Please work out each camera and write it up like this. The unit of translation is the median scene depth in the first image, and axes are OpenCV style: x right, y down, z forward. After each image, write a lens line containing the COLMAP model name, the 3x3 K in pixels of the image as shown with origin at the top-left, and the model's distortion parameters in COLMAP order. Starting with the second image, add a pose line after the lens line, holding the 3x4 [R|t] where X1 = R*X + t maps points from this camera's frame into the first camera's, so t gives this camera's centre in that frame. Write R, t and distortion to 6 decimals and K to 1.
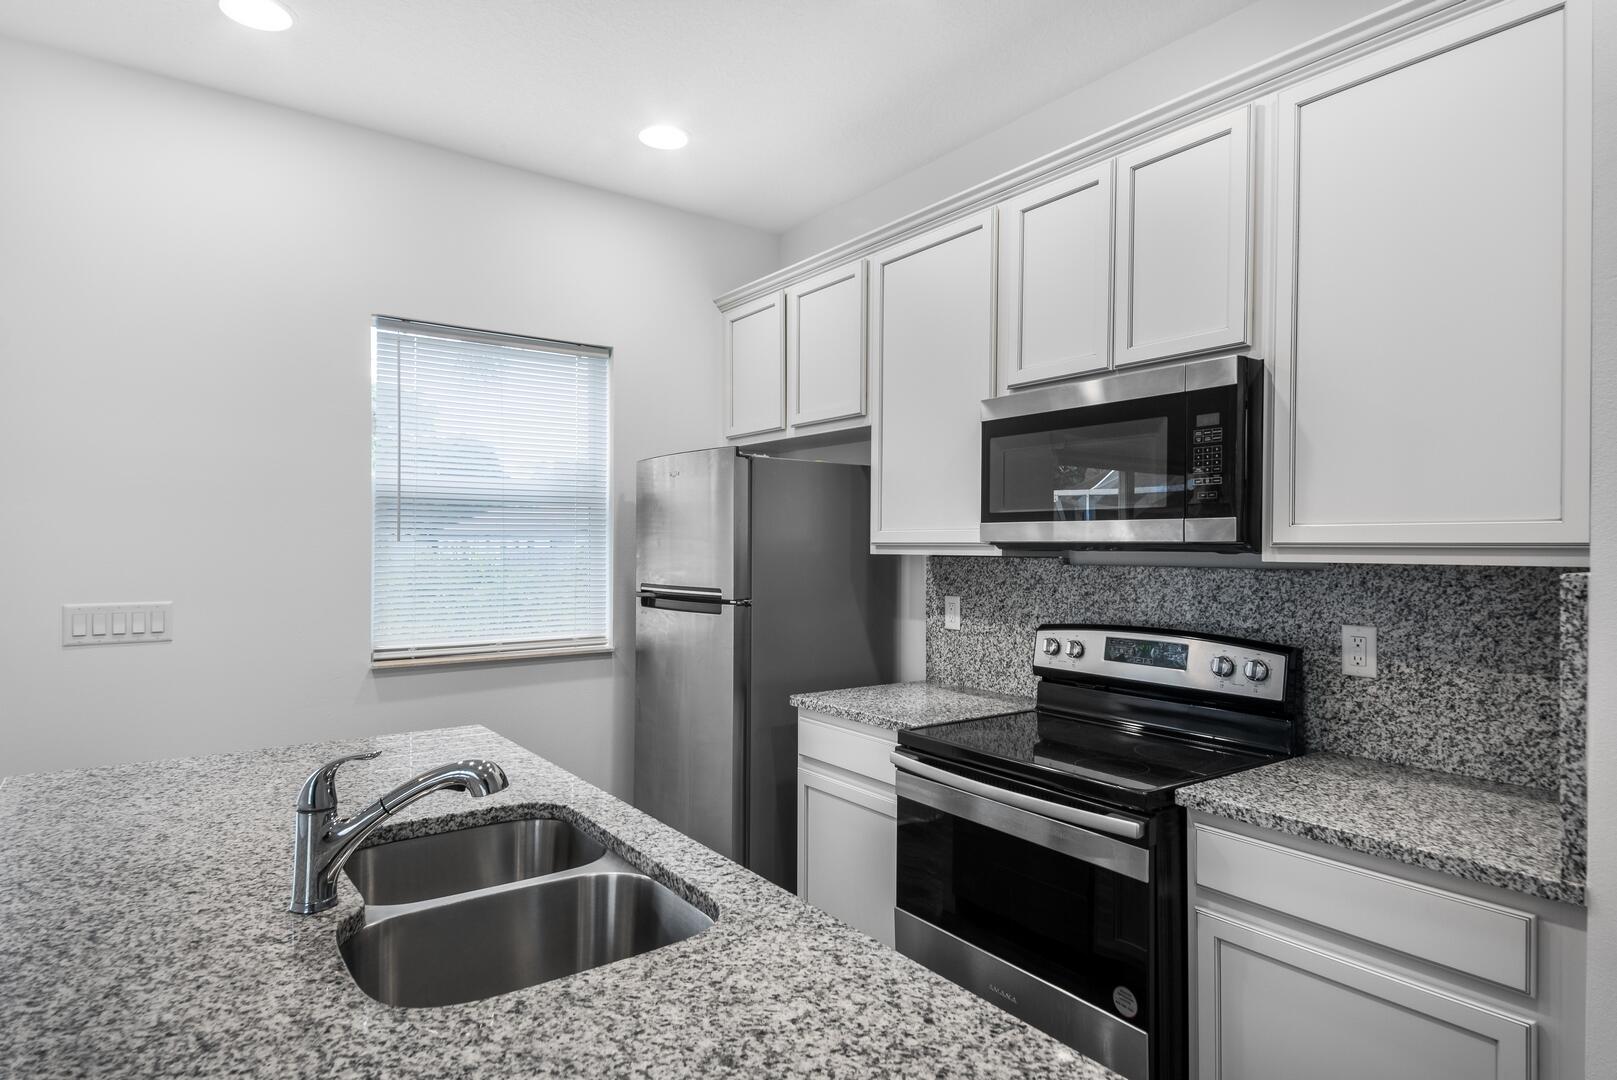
lens RADIAL K [[910.7, 0, 808.5], [0, 910.7, 540.0], [0, 0, 1]] dist [0.062172, -0.000495]
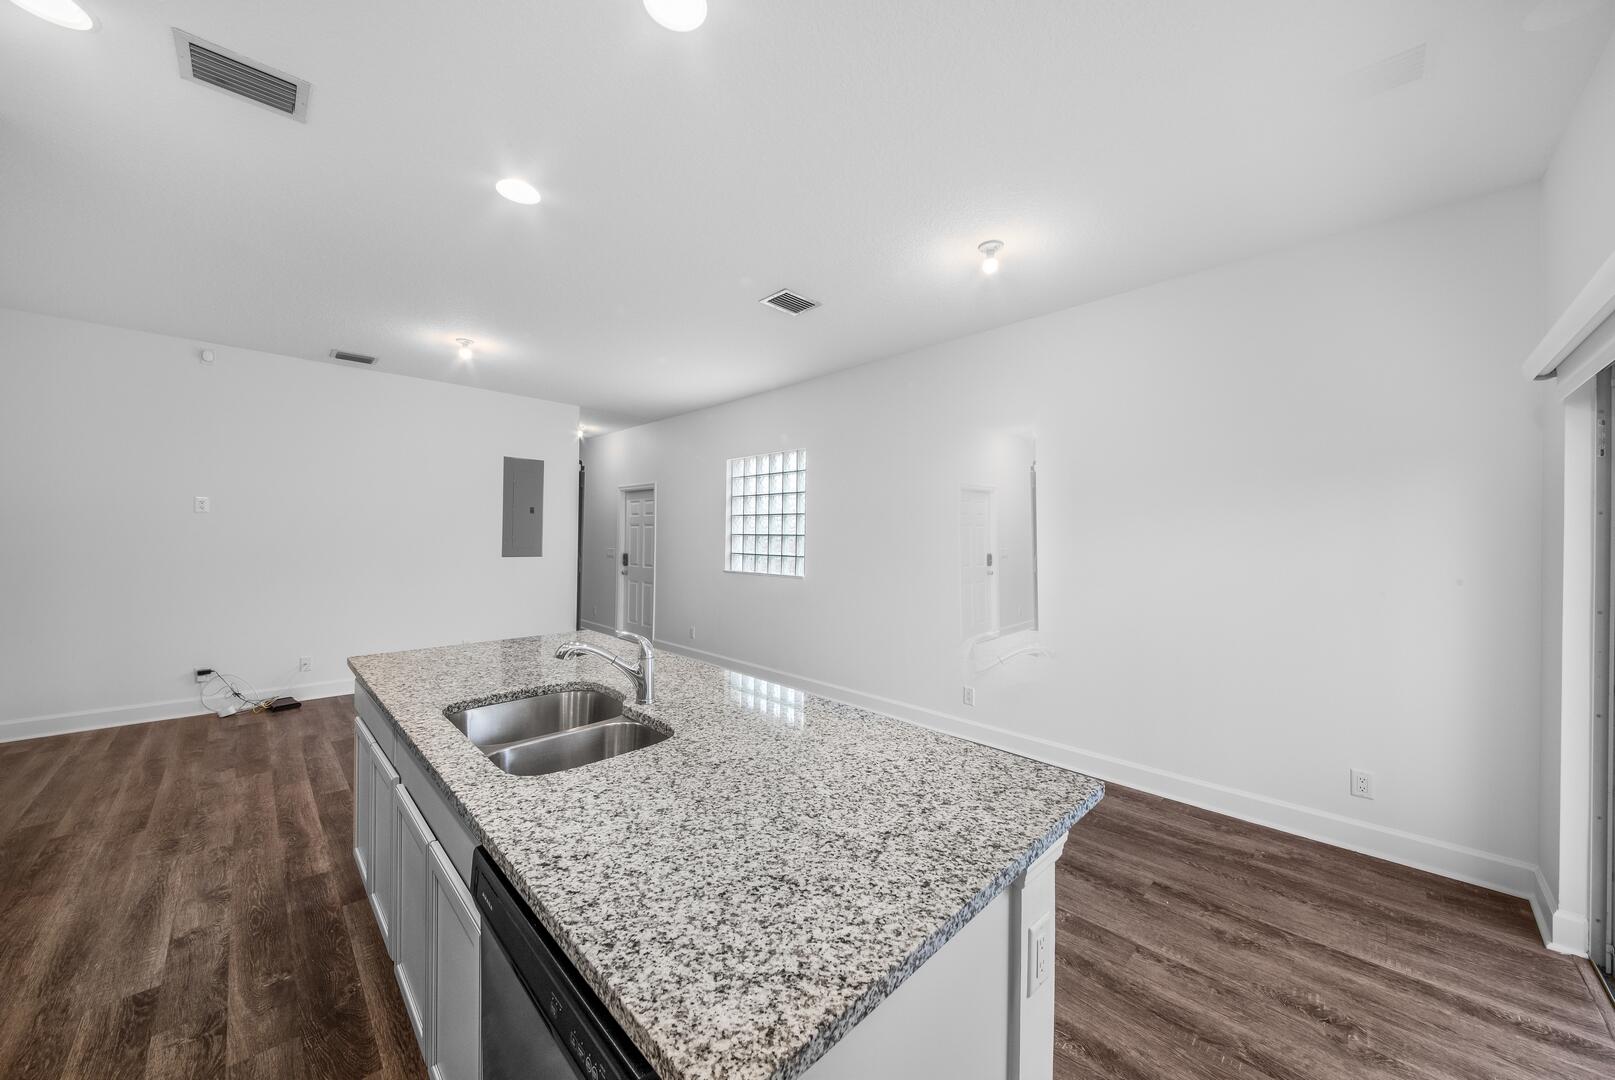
lens RADIAL K [[559.9, 0, 812.5], [0, 559.9, 536.0], [0, 0, 1]] dist [-0.000471, -0.000004]
pose [[-0.987383, -0.017559, -0.157376, -0.321625], [-0.016085, 0.999814, -0.010637, 0.006967], [0.157534, -0.007971, -0.987481, 1.077705]]
